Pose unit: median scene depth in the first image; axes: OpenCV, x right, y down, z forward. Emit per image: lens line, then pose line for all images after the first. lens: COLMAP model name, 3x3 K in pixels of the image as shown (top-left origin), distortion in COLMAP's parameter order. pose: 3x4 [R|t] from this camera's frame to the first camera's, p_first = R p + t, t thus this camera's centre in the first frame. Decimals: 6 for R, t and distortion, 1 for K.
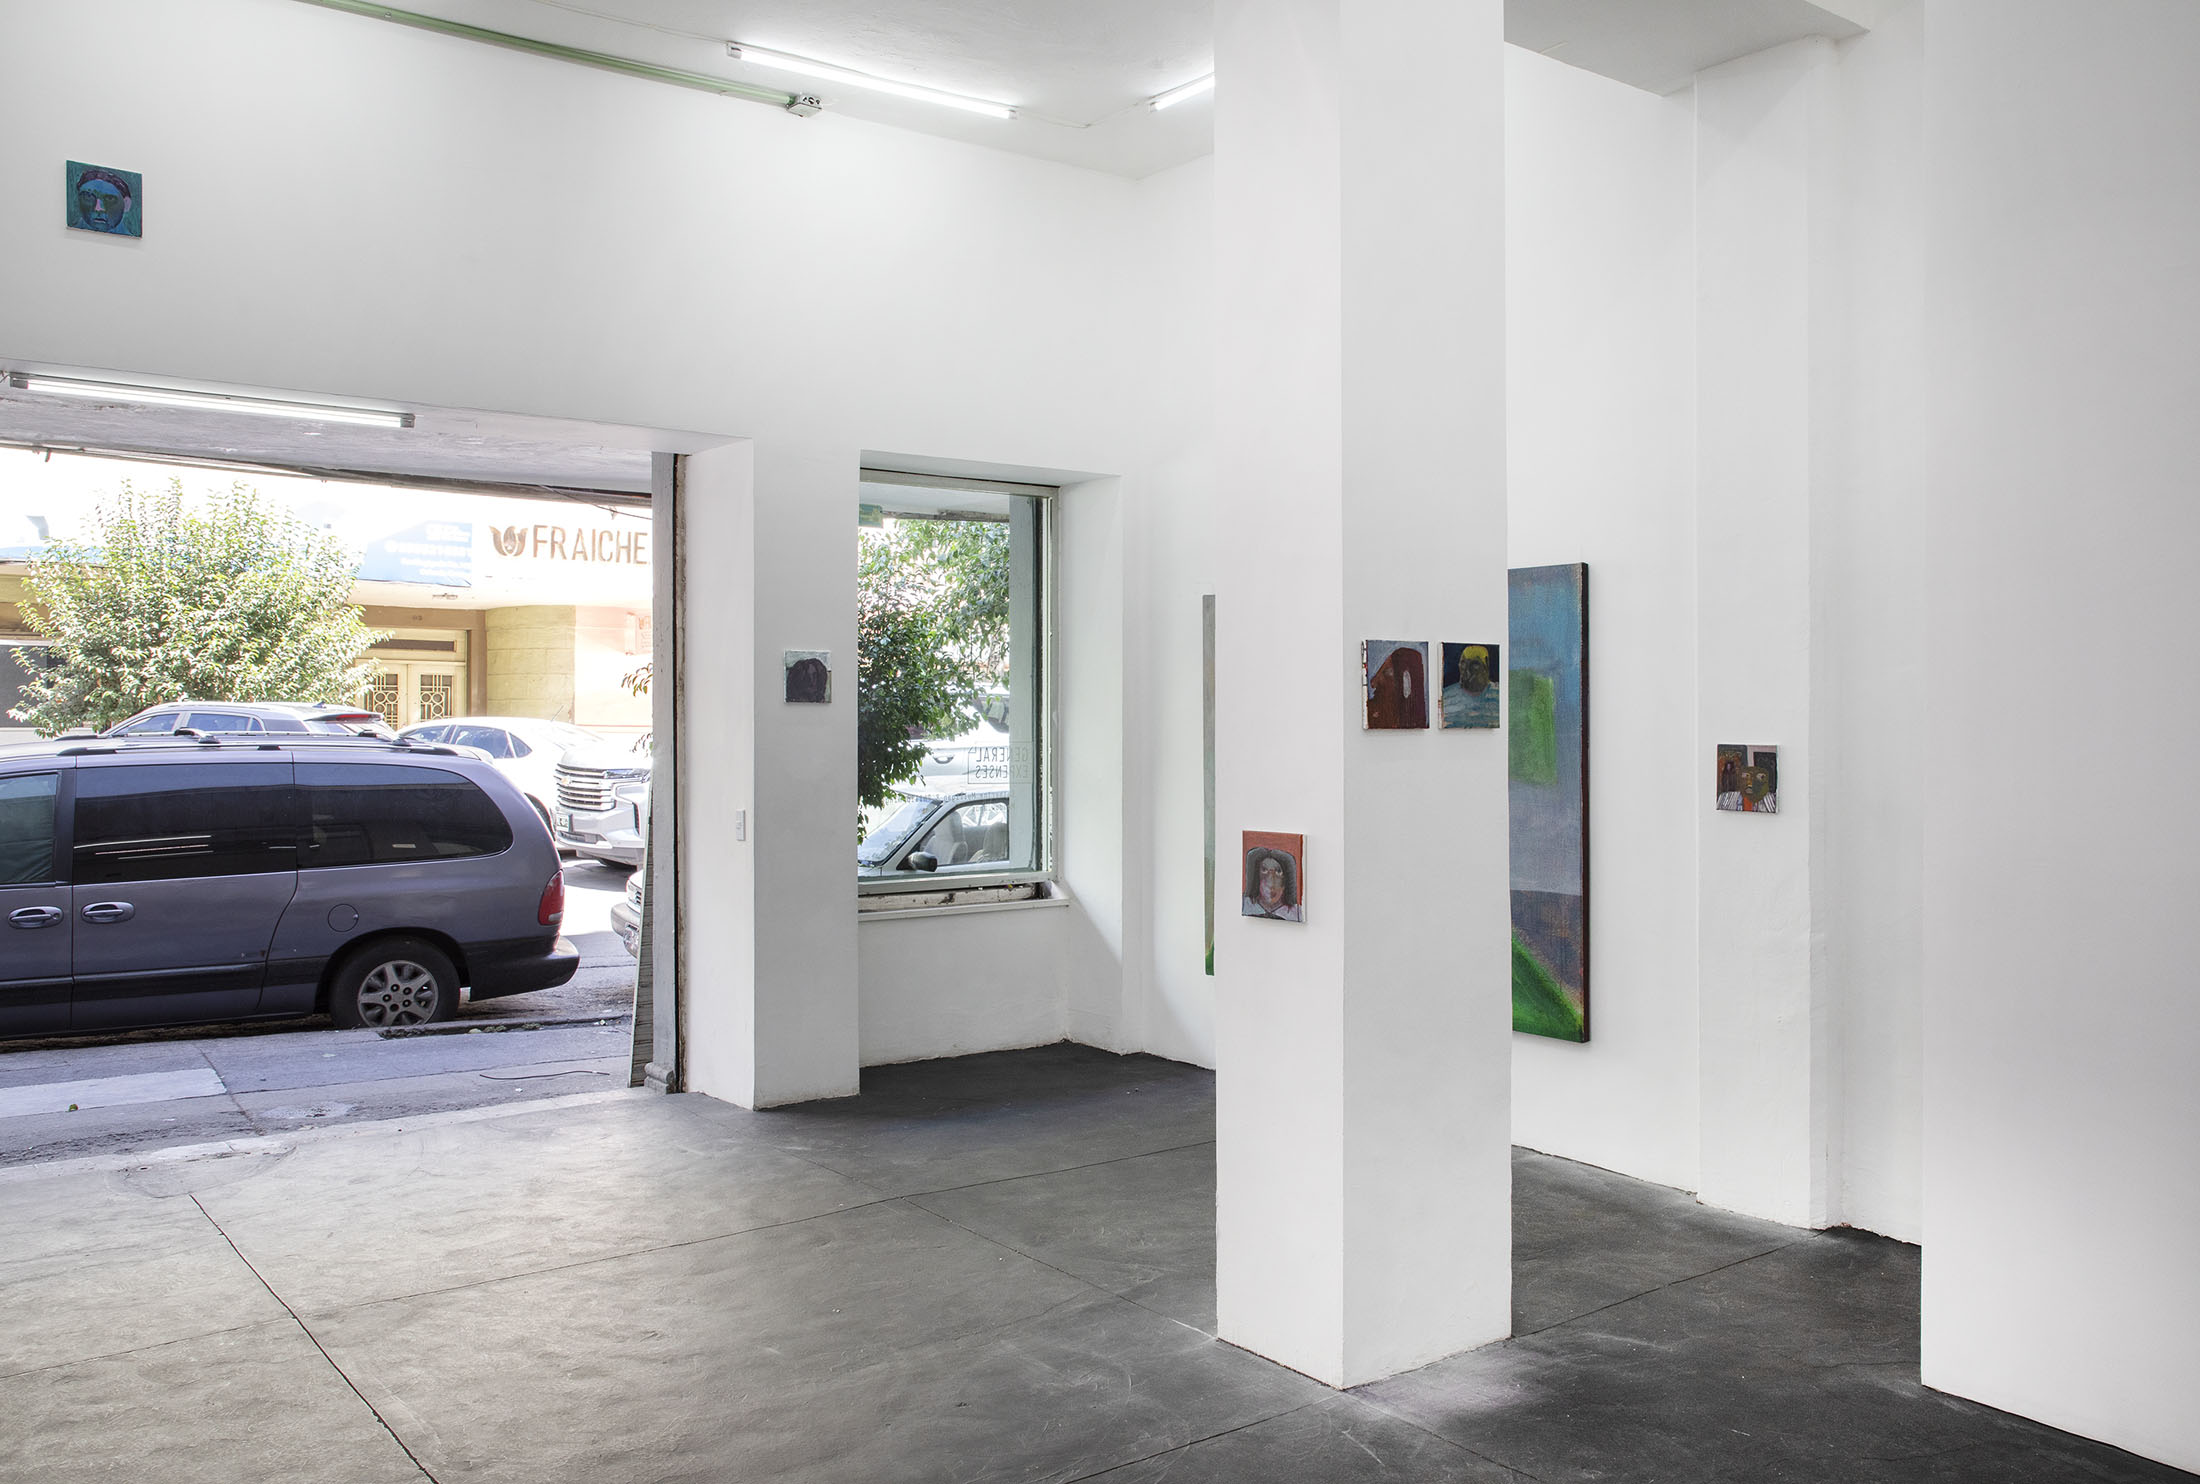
lens RADIAL K [[1971.0, 0, 1228.2], [0, 1971.0, 714.1], [0, 0, 1]] dist [-0.047977, 0.074097]
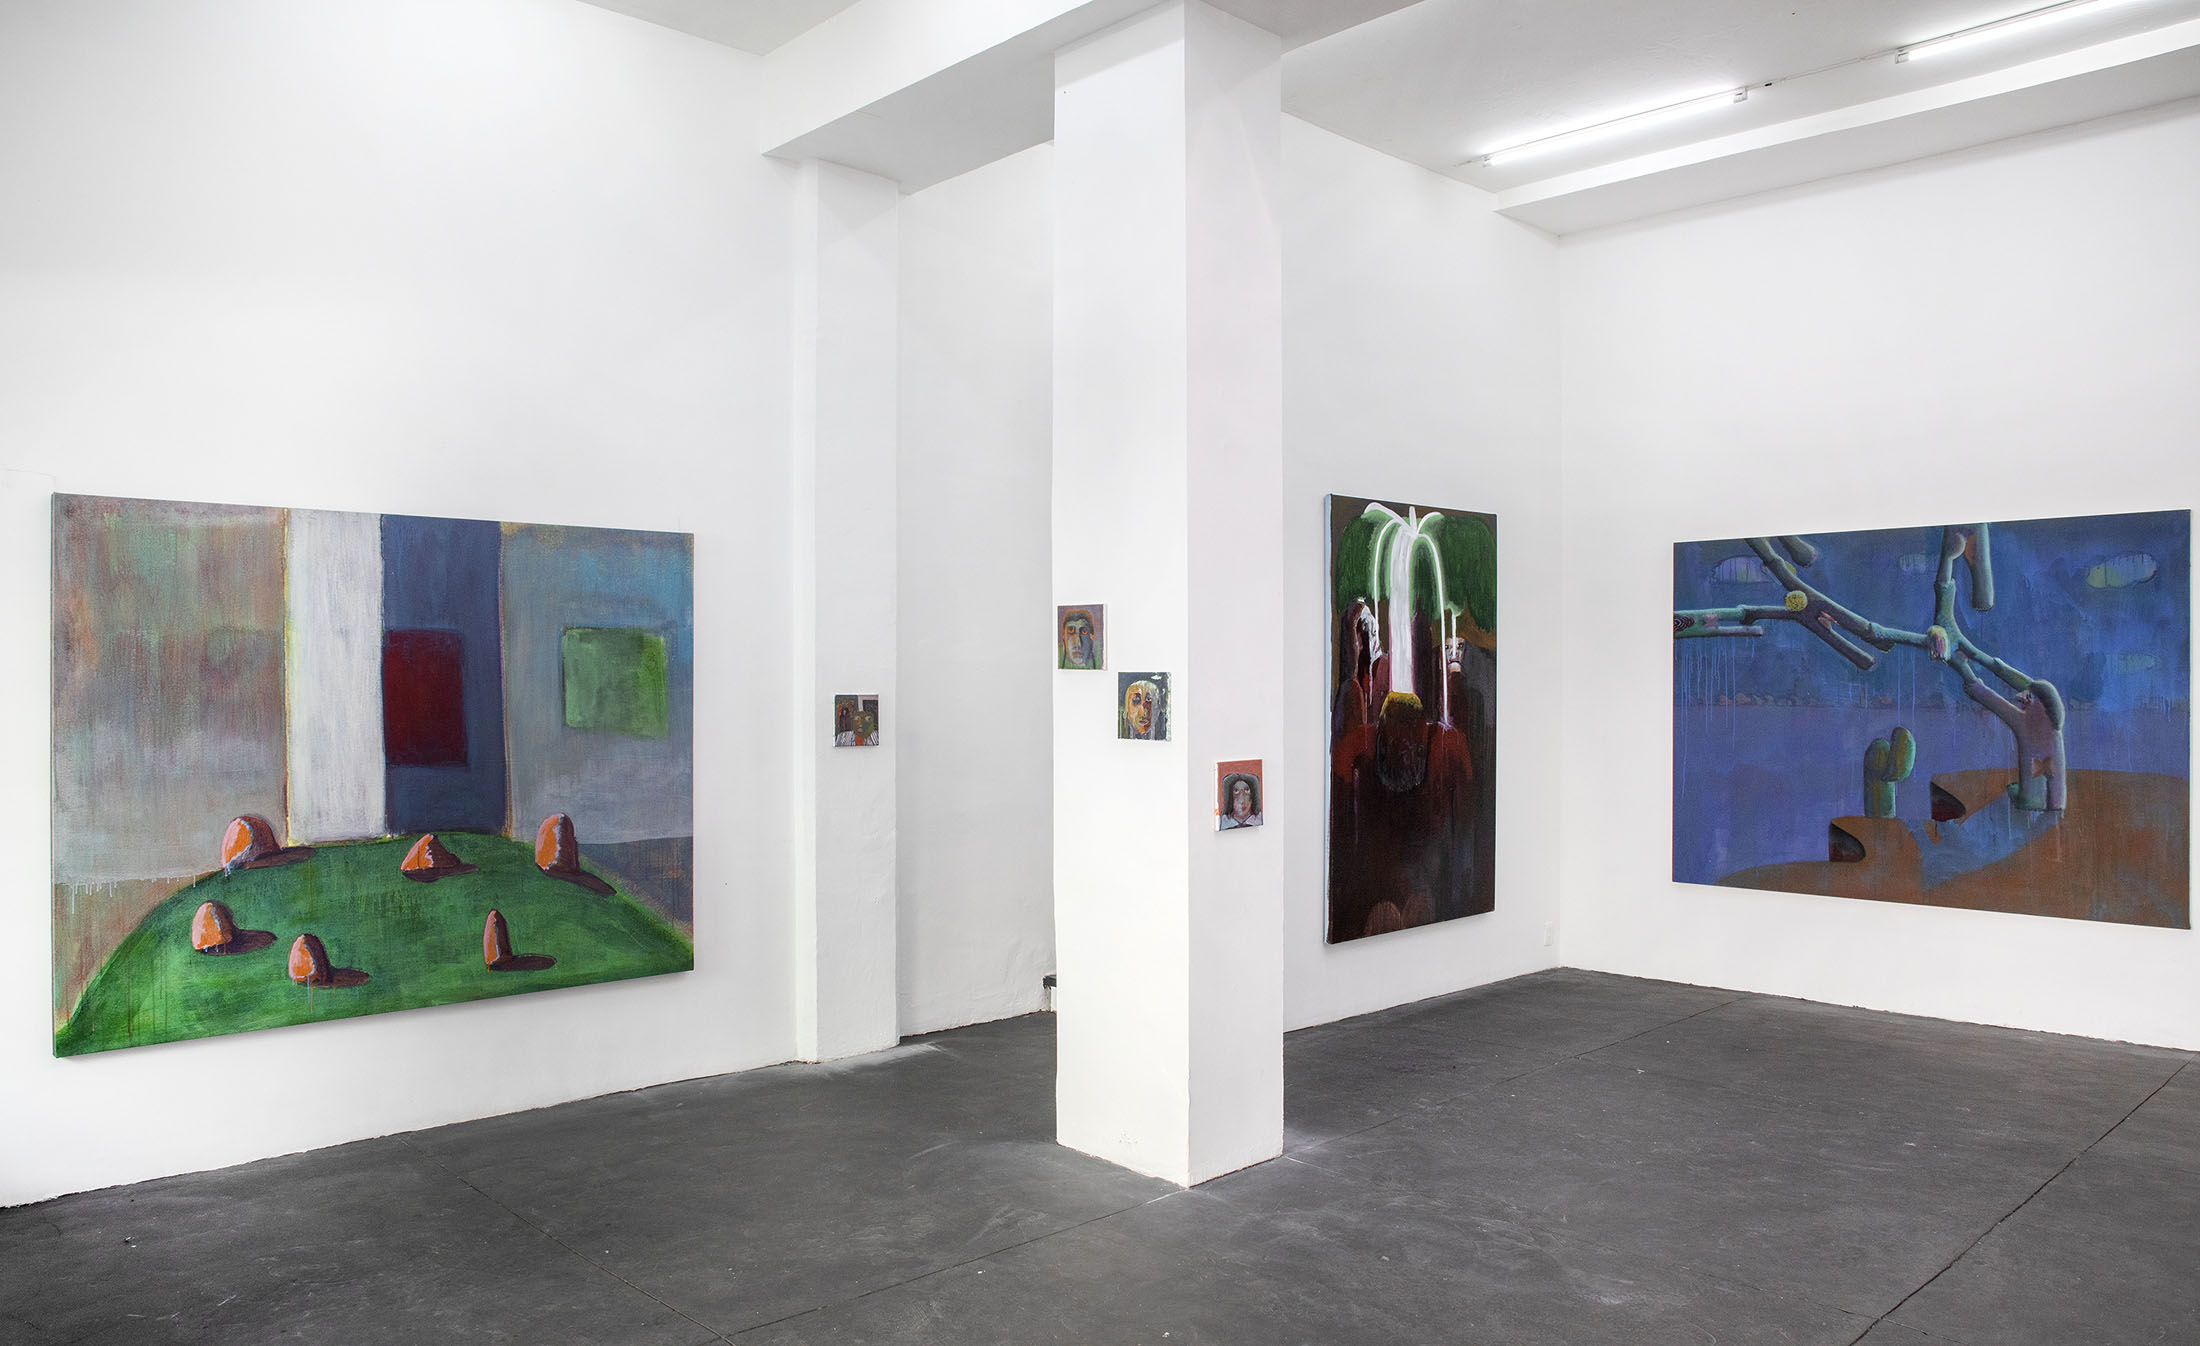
lens RADIAL K [[1591.8, 0, 983.6], [0, 1591.8, 677.0], [0, 0, 1]] dist [-0.078908, -0.001364]
pose [[-0.101905, 0.001984, 0.994792, -0.766535], [0.002077, 0.999996, -0.001782, 0.005816], [-0.994792, 0.001884, -0.101908, 0.990104]]
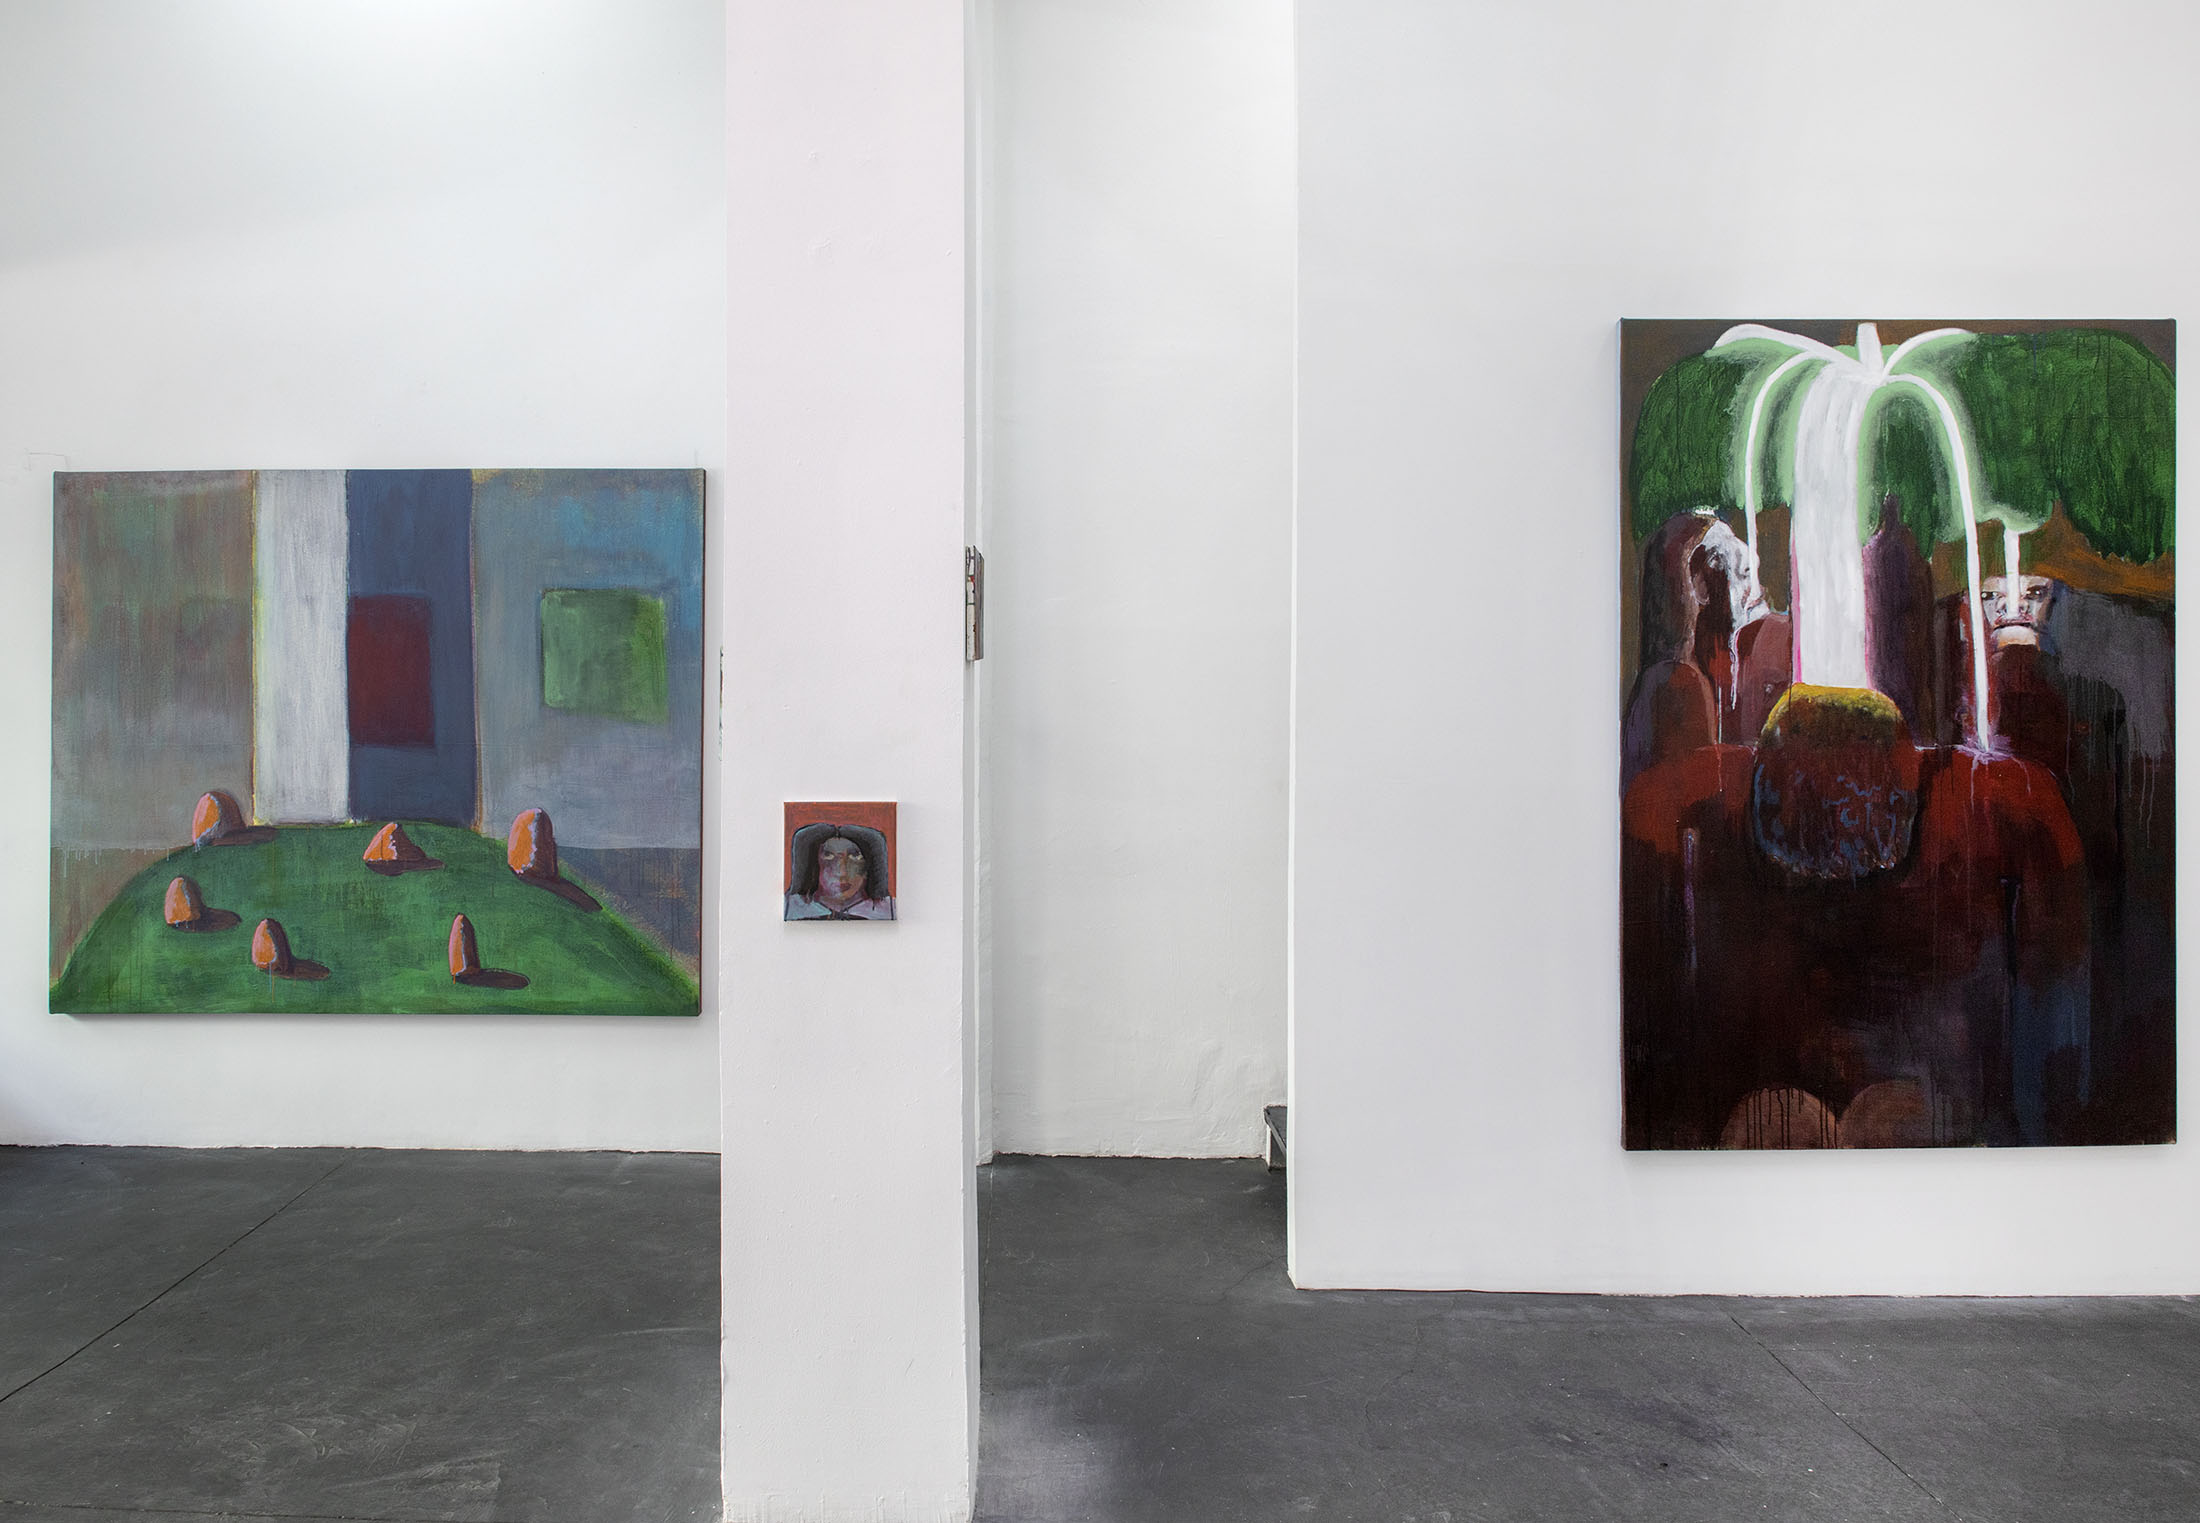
lens RADIAL K [[1679.0, 0, 865.1], [0, 1679.0, 627.5], [0, 0, 1]] dist [-0.010371, -0.011508]
pose [[0.601859, 0.009307, 0.798548, -0.368568], [-0.002499, 0.999949, -0.009771, 0.000738], [-0.798598, 0.003885, 0.601852, 0.480443]]
